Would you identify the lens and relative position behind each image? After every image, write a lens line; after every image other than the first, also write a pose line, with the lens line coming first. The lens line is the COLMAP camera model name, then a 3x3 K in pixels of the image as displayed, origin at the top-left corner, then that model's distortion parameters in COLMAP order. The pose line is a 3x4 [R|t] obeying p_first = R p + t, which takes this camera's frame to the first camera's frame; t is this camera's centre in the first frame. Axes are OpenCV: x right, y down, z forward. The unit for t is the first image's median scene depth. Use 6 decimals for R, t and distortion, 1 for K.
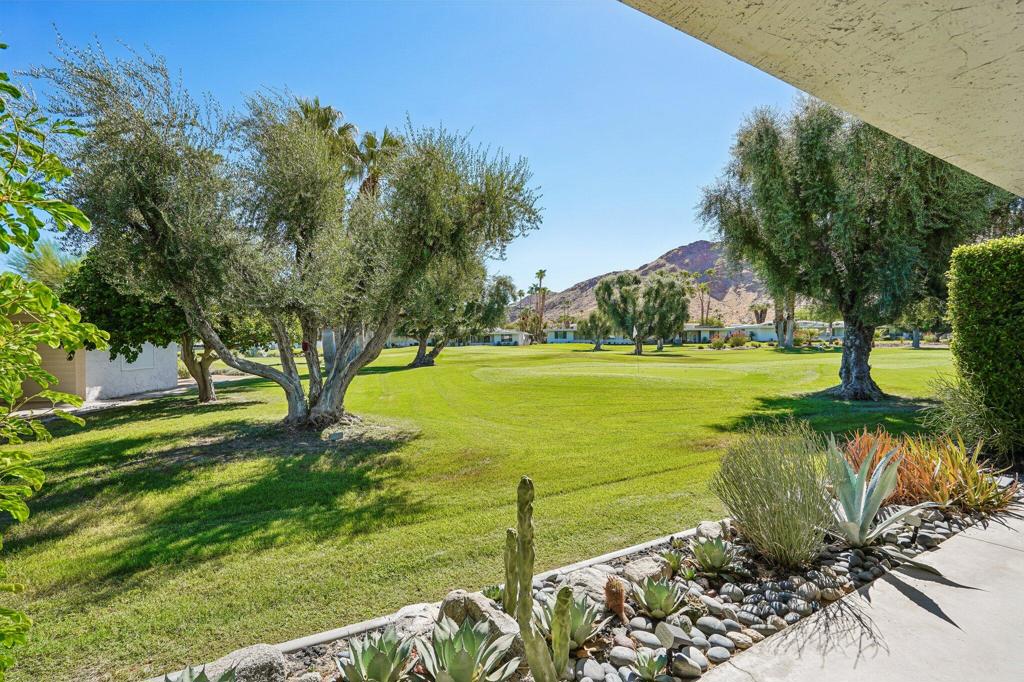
lens RADIAL K [[478.2, 0, 511.9], [0, 478.2, 337.3], [0, 0, 1]] dist [-0.015786, 0.000256]
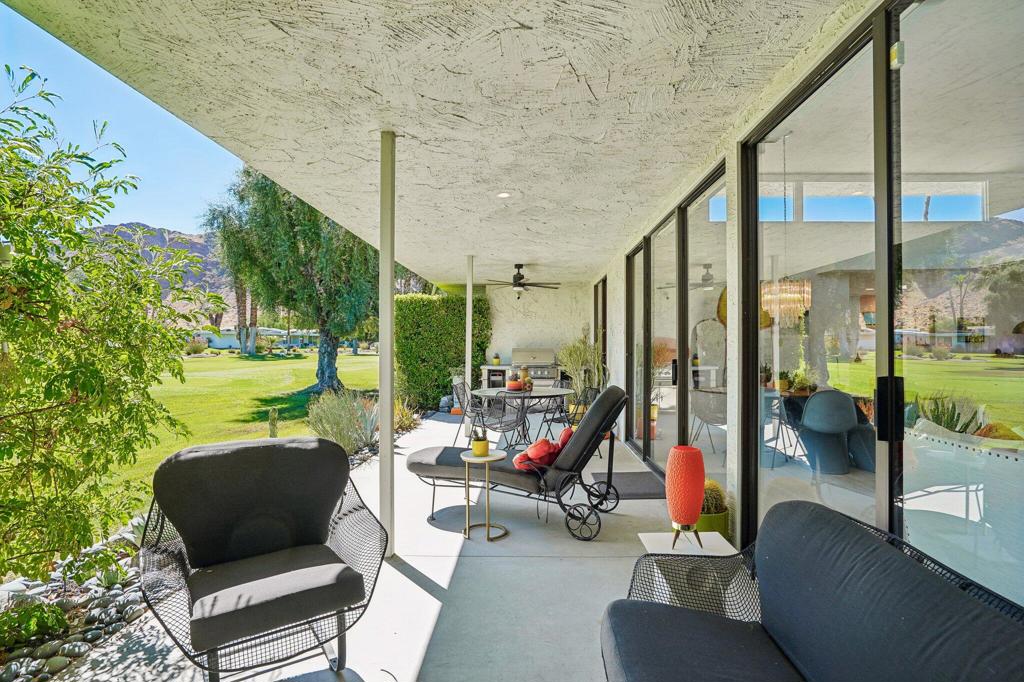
lens RADIAL K [[565.3, 0, 512.0], [0, 565.3, 341.0], [0, 0, 1]] dist [-0.001017, -0.000110]
pose [[0.547651, 0.012332, 0.836616, -0.261505], [-0.008680, 0.999921, -0.009058, -0.002163], [-0.836662, -0.002301, 0.547715, -0.233199]]
